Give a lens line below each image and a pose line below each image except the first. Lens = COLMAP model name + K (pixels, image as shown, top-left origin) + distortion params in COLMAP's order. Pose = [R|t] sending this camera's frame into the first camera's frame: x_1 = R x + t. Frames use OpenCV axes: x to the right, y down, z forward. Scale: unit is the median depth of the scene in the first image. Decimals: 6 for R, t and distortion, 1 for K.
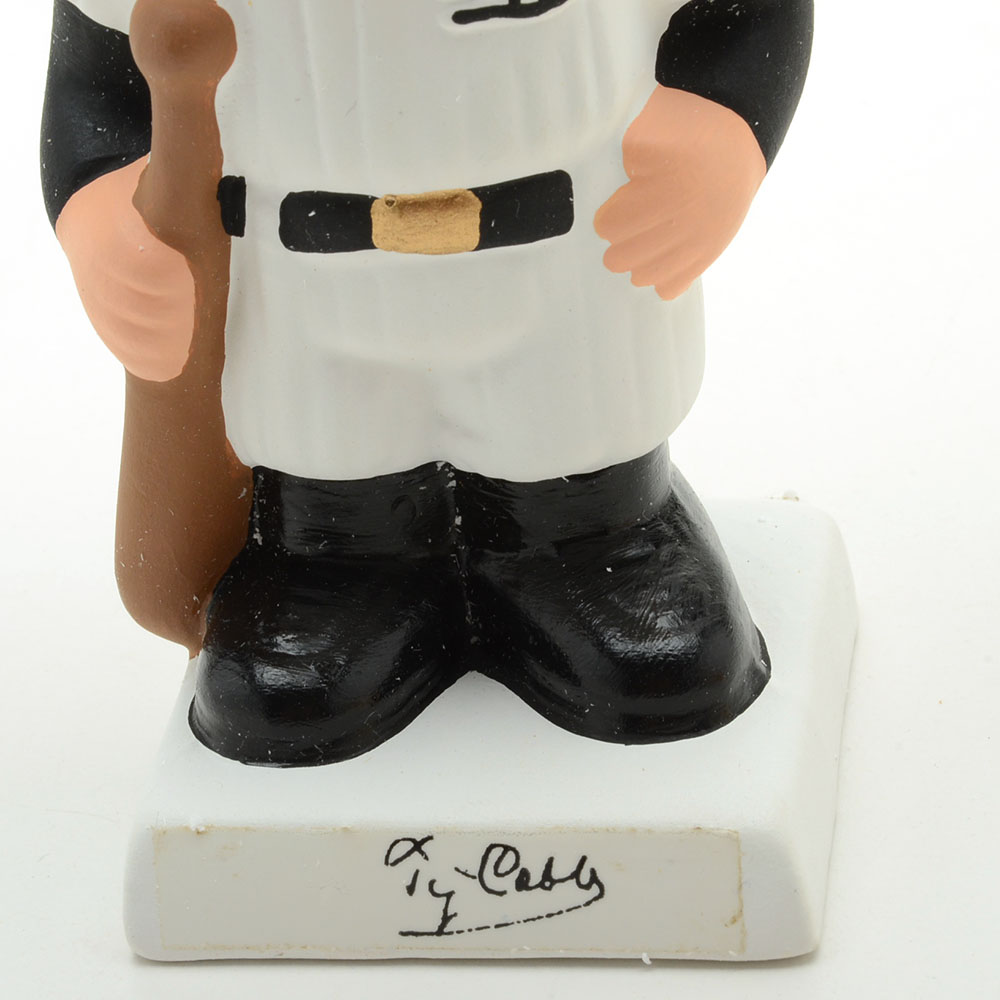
lens RADIAL K [[2735.3, 0, 503.5], [0, 2735.3, 502.2], [0, 0, 1]] dist [0.054760, 0.000000]
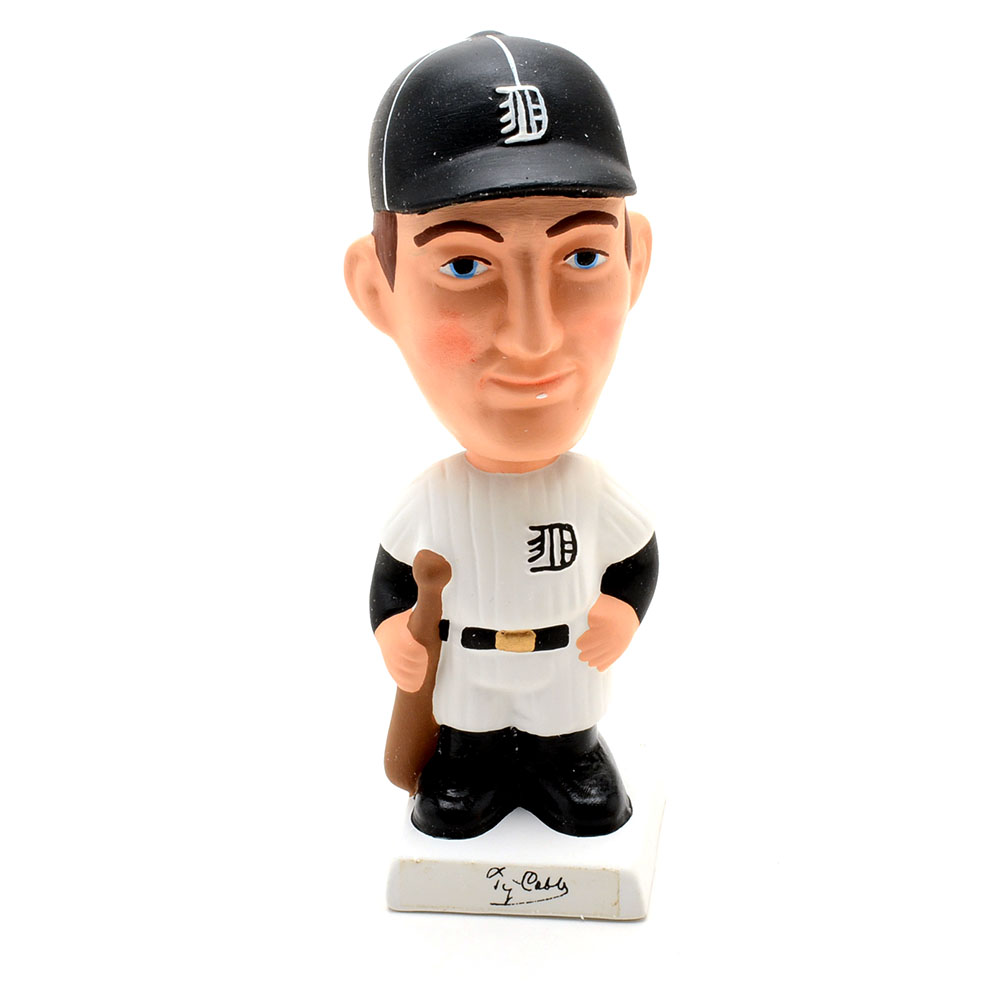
lens RADIAL K [[1906.8, 0, 489.2], [0, 1906.8, 549.2], [0, 0, 1]] dist [0.026505, 0.000000]
pose [[0.998254, 0.052183, 0.027682, -0.108557], [-0.049741, 0.995343, -0.082575, -0.033217], [-0.031862, 0.081054, 0.996200, -0.882286]]
